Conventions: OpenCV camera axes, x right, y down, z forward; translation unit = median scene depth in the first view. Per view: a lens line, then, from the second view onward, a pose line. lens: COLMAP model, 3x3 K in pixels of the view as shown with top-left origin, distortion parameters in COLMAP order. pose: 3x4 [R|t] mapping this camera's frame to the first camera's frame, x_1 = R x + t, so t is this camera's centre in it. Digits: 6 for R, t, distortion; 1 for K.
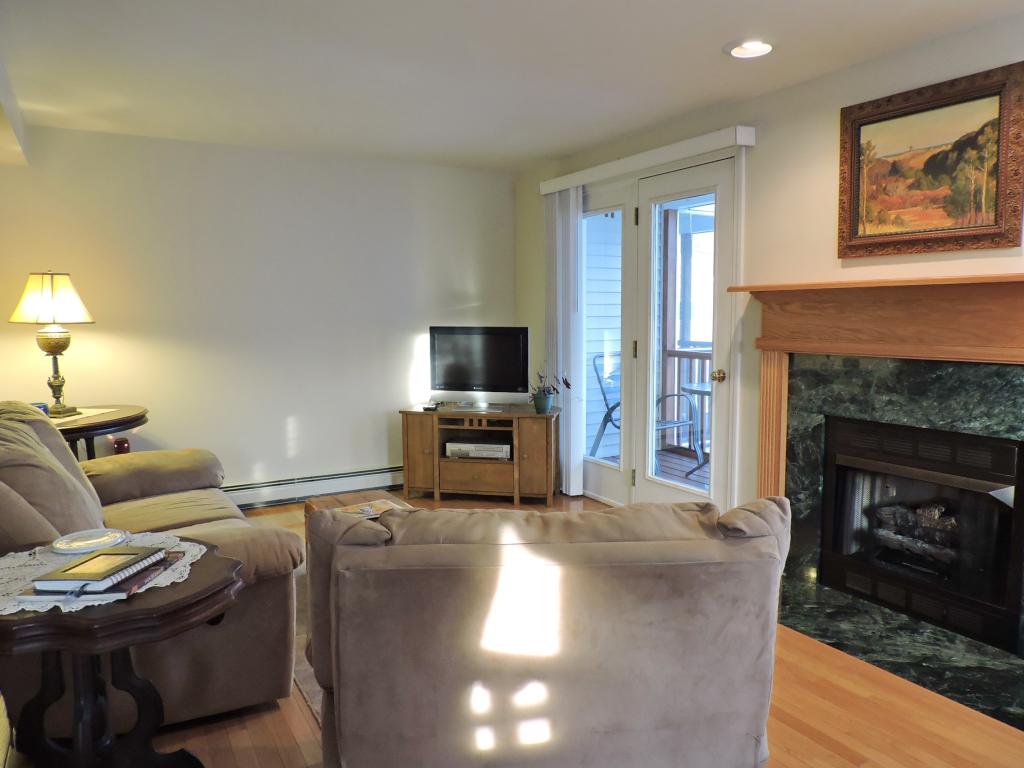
lens RADIAL K [[728.8, 0, 514.0], [0, 728.8, 390.4], [0, 0, 1]] dist [-0.025977, 0.003878]
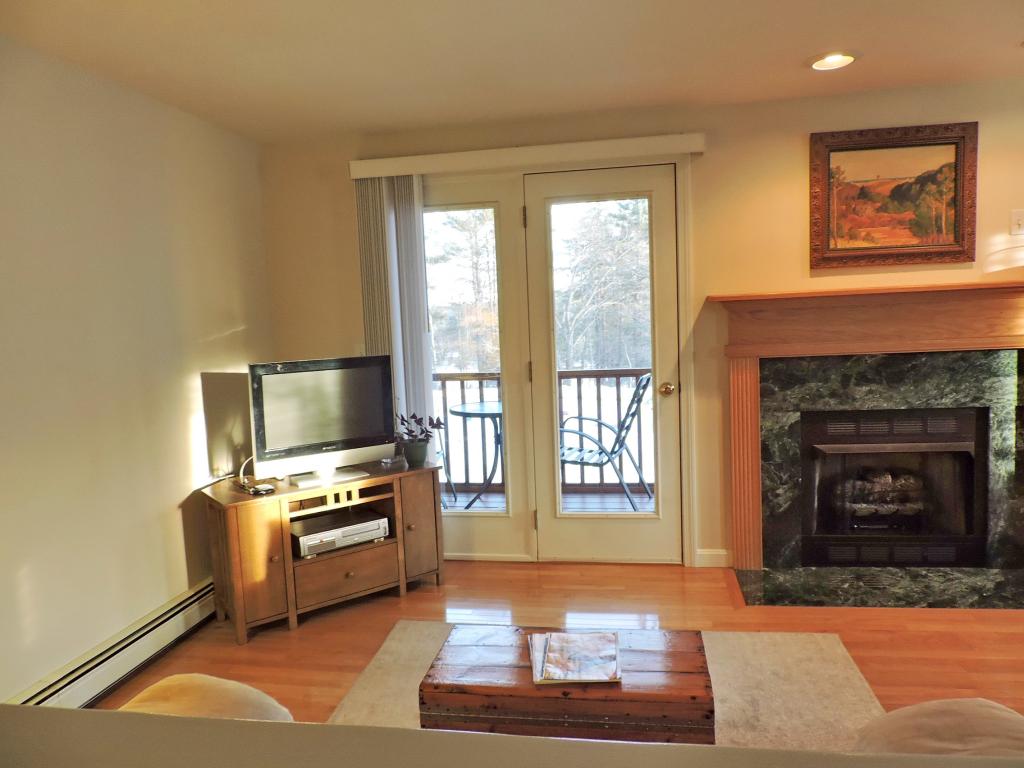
lens RADIAL K [[728.8, 0, 515.0], [0, 728.8, 393.6], [0, 0, 1]] dist [-0.025977, 0.003878]
pose [[0.641214, -0.098734, 0.760984, -0.741272], [0.122167, 0.992174, 0.025790, -0.081180], [-0.757575, 0.076430, 0.648258, 0.675778]]
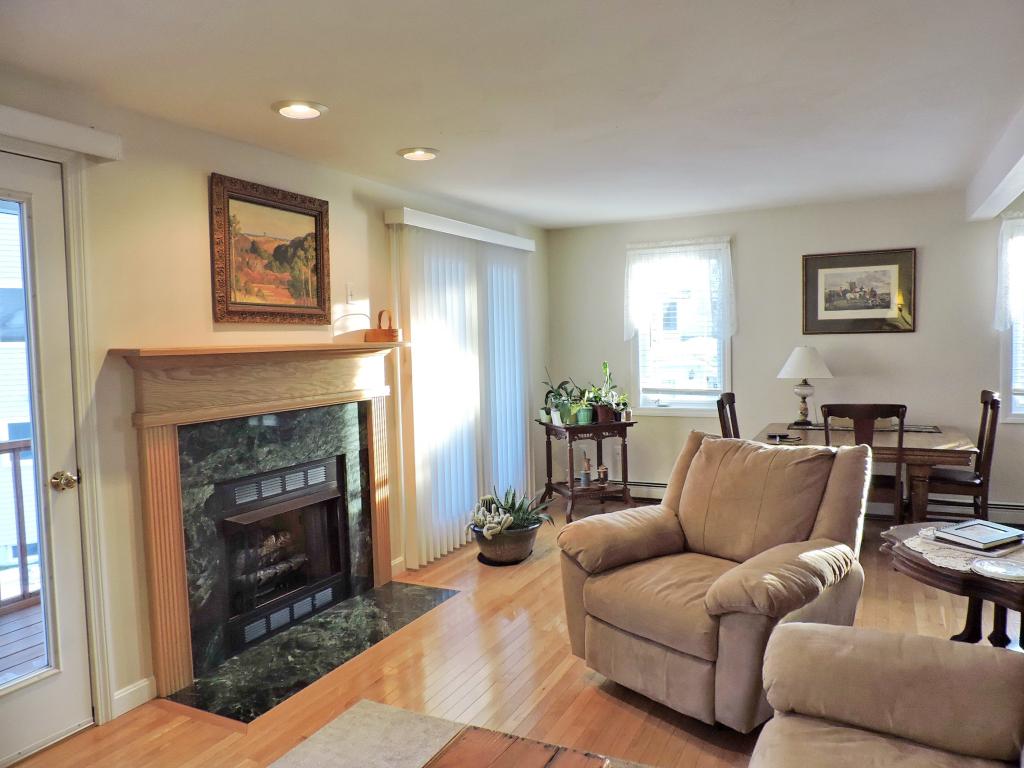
lens RADIAL K [[728.8, 0, 520.3], [0, 728.8, 389.7], [0, 0, 1]] dist [-0.025977, 0.003878]
pose [[-0.560464, -0.032070, 0.827558, -0.638187], [0.117168, 0.986129, 0.117567, -0.167816], [-0.819849, 0.162855, -0.548932, 1.286778]]
